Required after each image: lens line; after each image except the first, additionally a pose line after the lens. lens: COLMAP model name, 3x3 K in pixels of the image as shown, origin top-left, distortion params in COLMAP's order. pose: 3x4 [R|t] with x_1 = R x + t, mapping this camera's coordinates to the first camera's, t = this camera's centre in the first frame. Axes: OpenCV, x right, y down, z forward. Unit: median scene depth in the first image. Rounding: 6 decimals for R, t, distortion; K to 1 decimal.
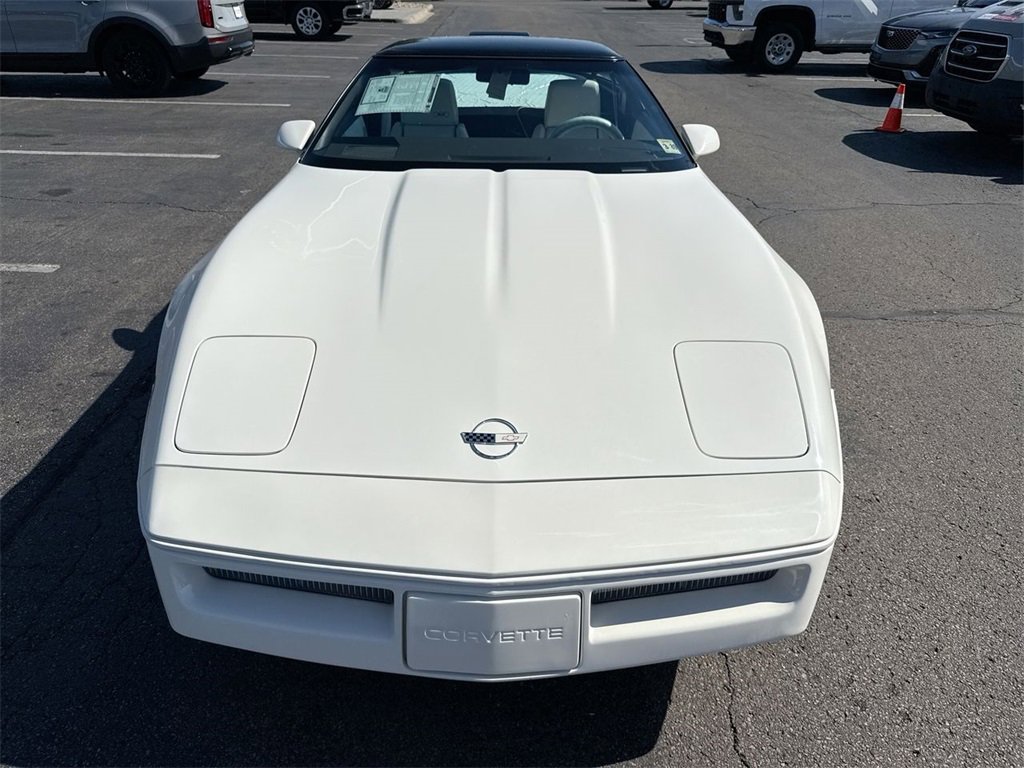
lens RADIAL K [[723.8, 0, 531.3], [0, 723.8, 393.3], [0, 0, 1]] dist [-0.001452, 0.000145]
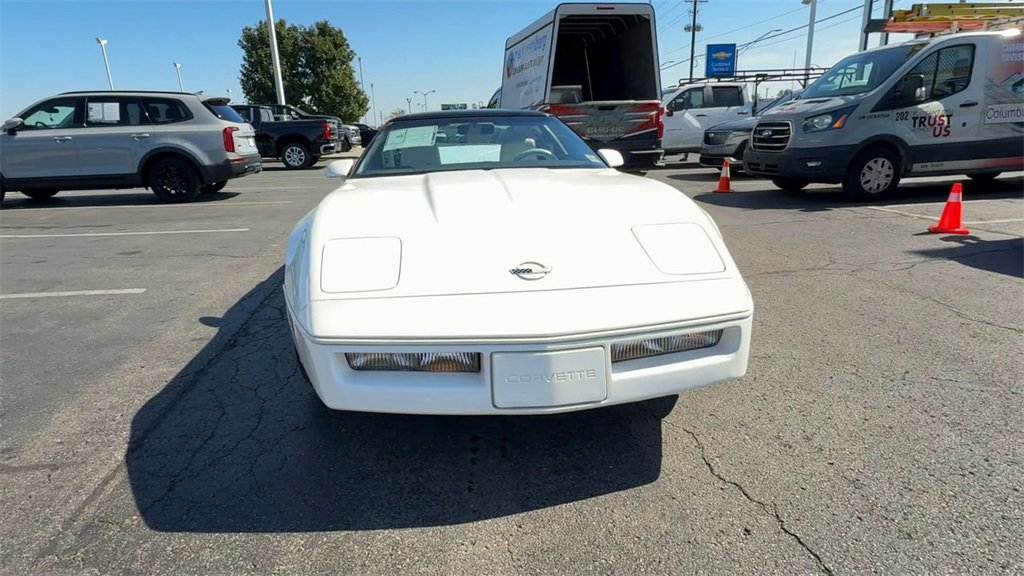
lens RADIAL K [[580.0, 0, 509.8], [0, 580.0, 313.7], [0, 0, 1]] dist [0.001573, 0.002090]
pose [[0.993466, -0.076518, 0.084673, -0.099587], [0.093175, 0.972244, -0.214617, 0.197080], [-0.065901, 0.221104, 0.973021, -0.091189]]
